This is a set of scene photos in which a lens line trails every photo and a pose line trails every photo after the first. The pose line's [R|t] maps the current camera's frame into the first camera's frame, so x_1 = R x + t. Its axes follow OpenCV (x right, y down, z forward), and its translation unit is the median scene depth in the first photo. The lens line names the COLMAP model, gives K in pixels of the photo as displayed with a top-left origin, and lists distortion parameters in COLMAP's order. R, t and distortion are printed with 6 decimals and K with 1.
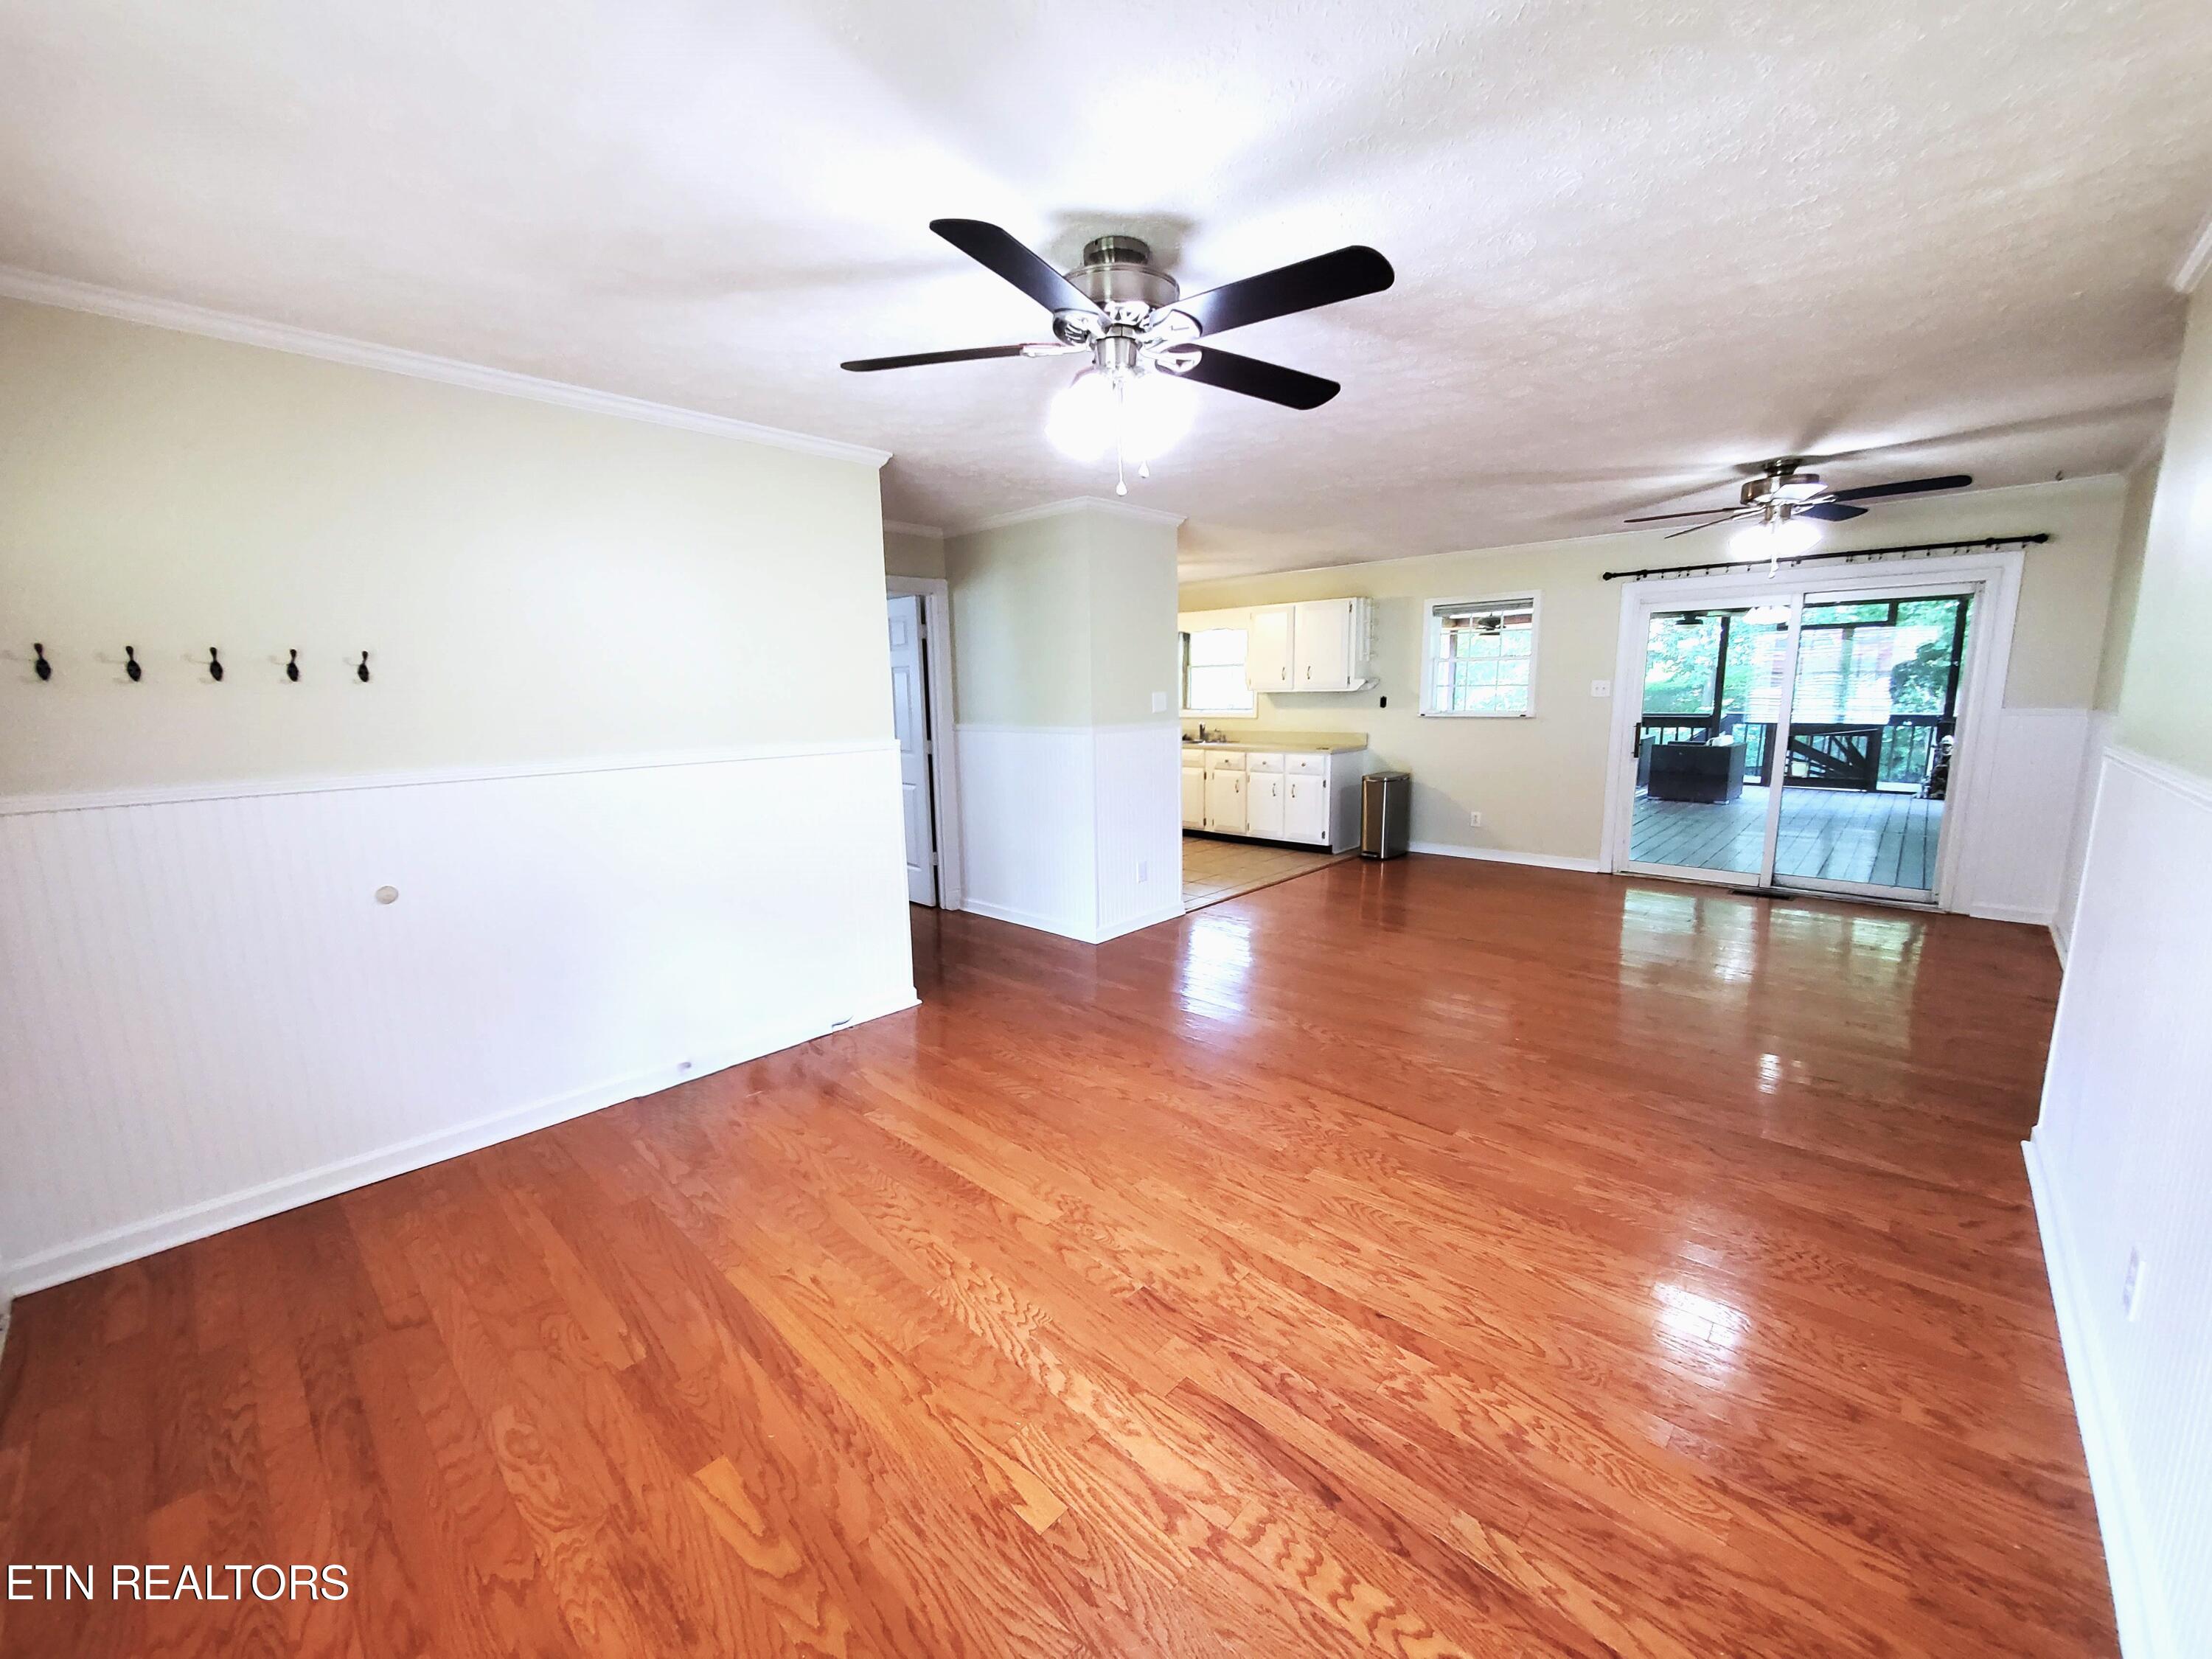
lens RADIAL K [[875.3, 0, 1081.1], [0, 875.3, 824.5], [0, 0, 1]] dist [0.008909, 0.000341]
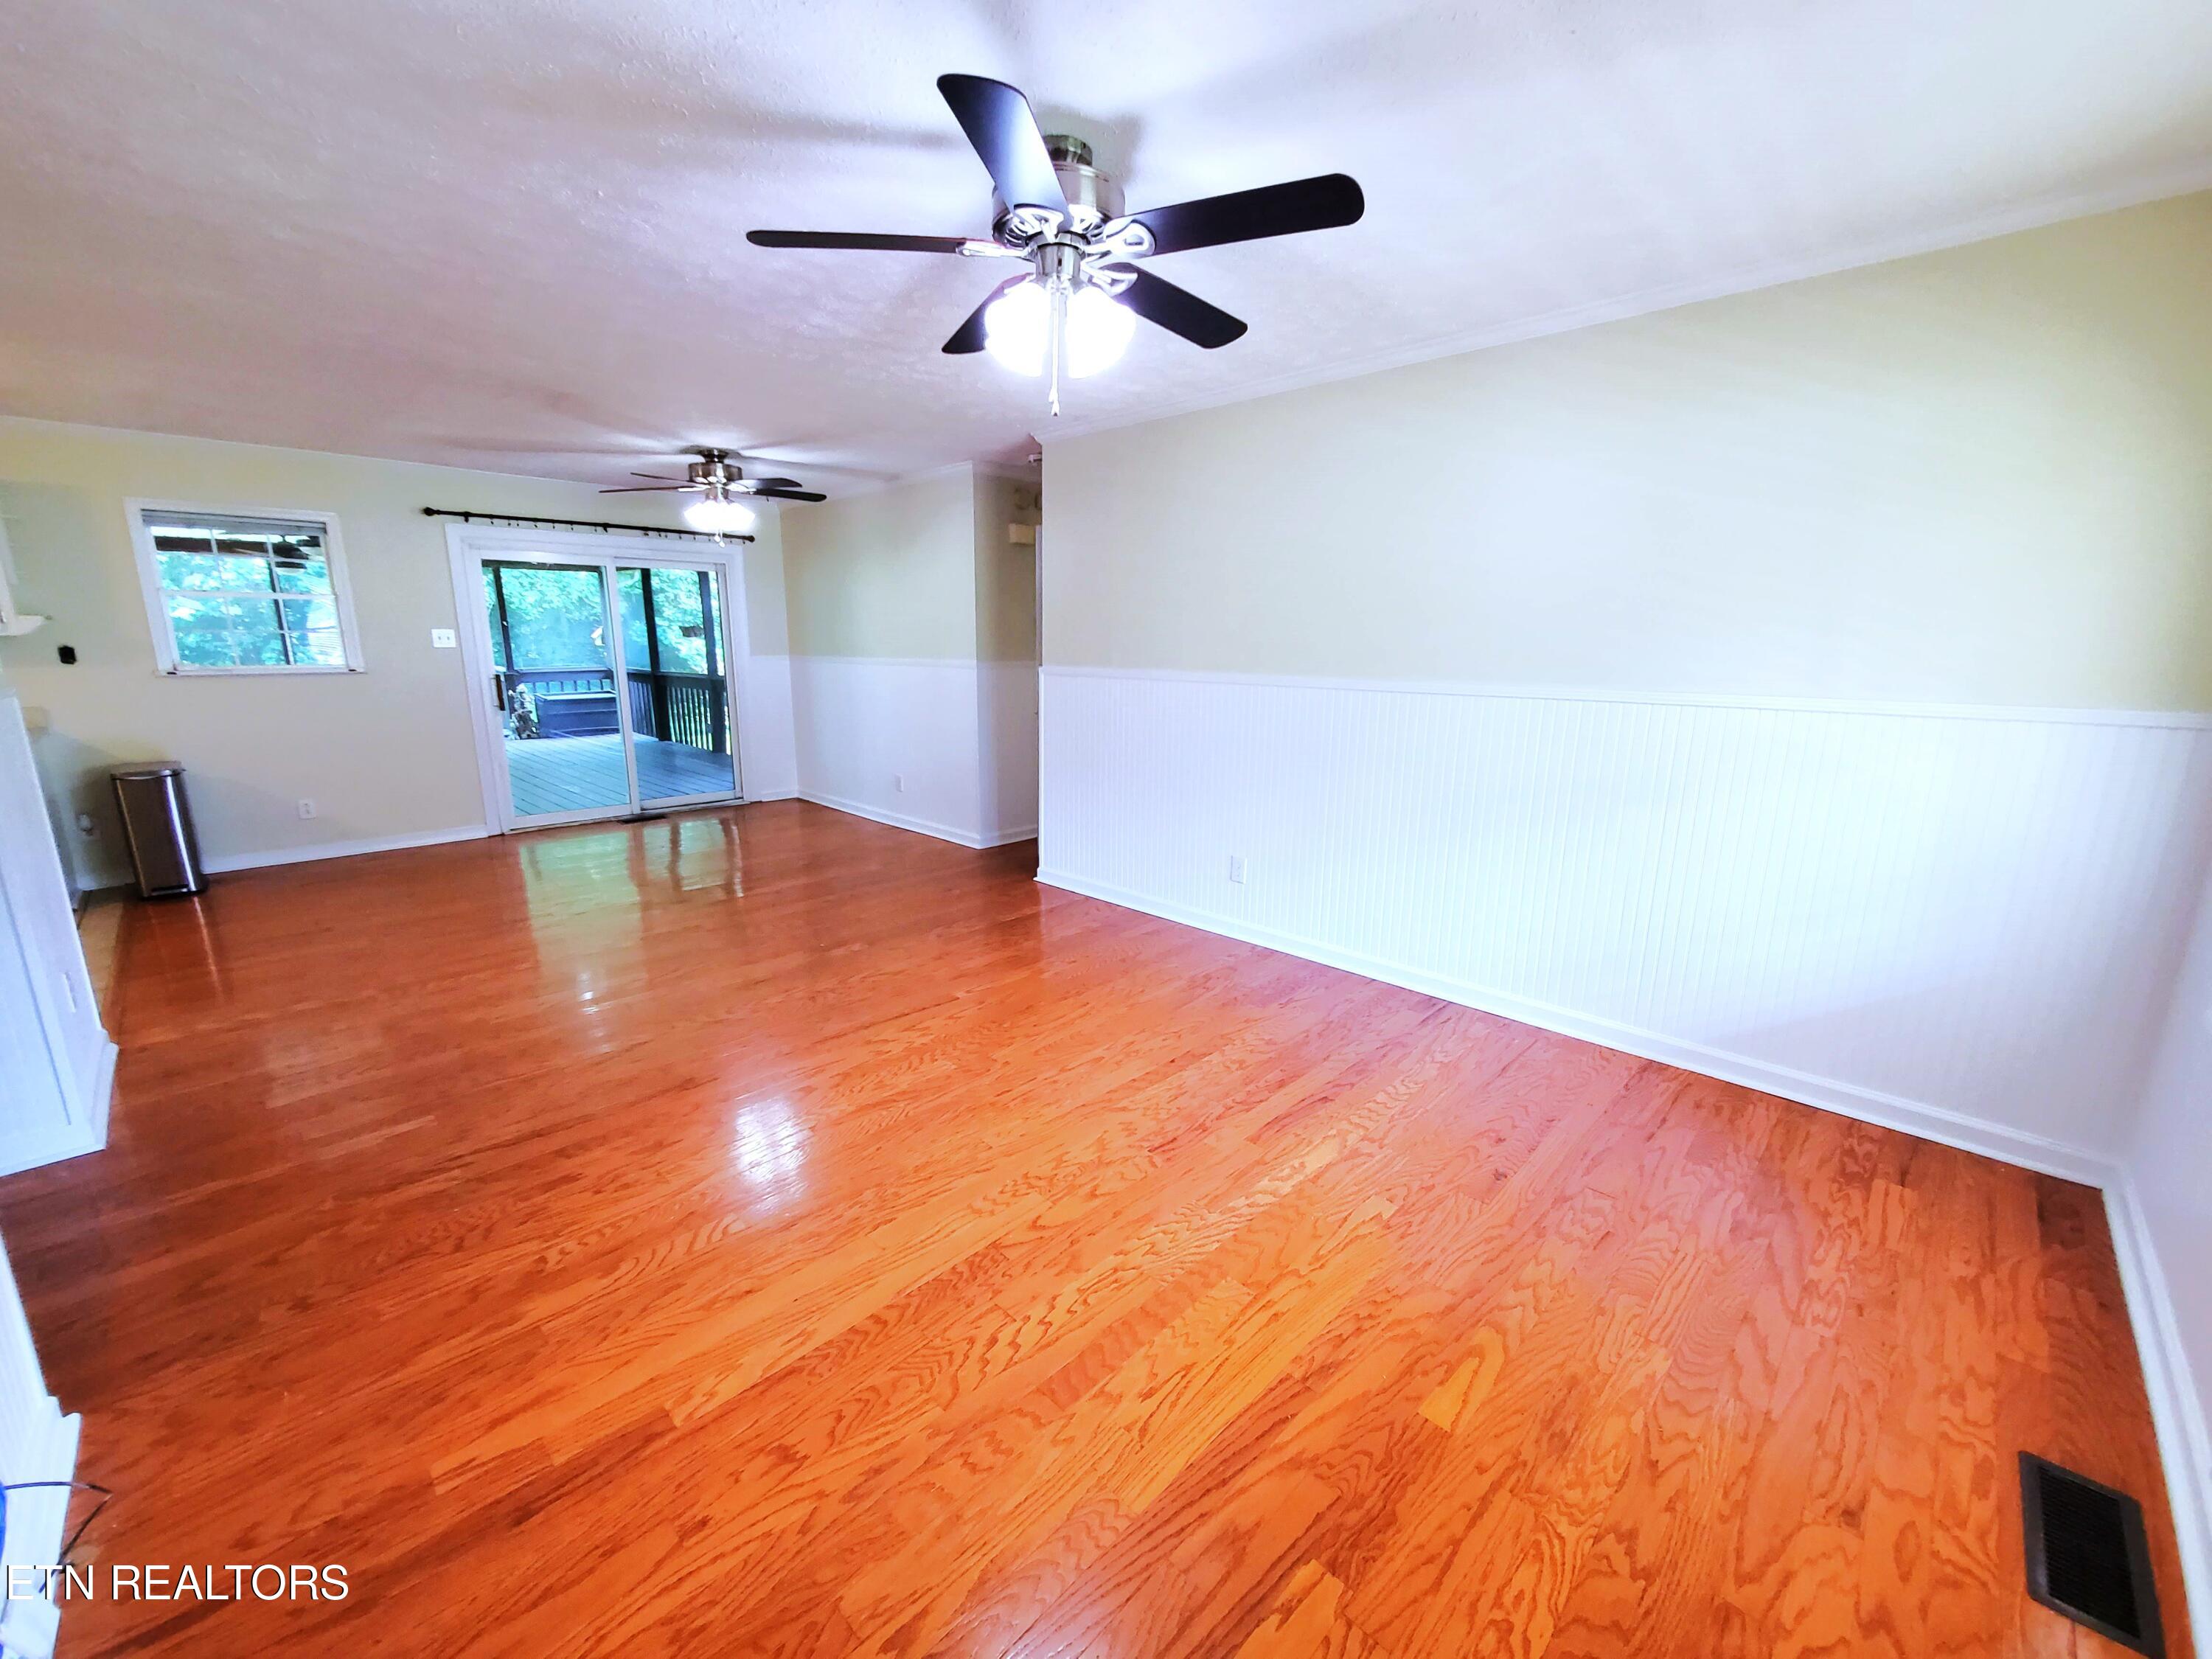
lens RADIAL K [[874.9, 0, 1091.0], [0, 874.9, 831.9], [0, 0, 1]] dist [0.014965, -0.007204]
pose [[0.020532, -0.197477, 0.980092, -0.989992], [0.148257, 0.970062, 0.192351, -0.110790], [-0.988736, 0.141356, 0.049195, 0.978037]]
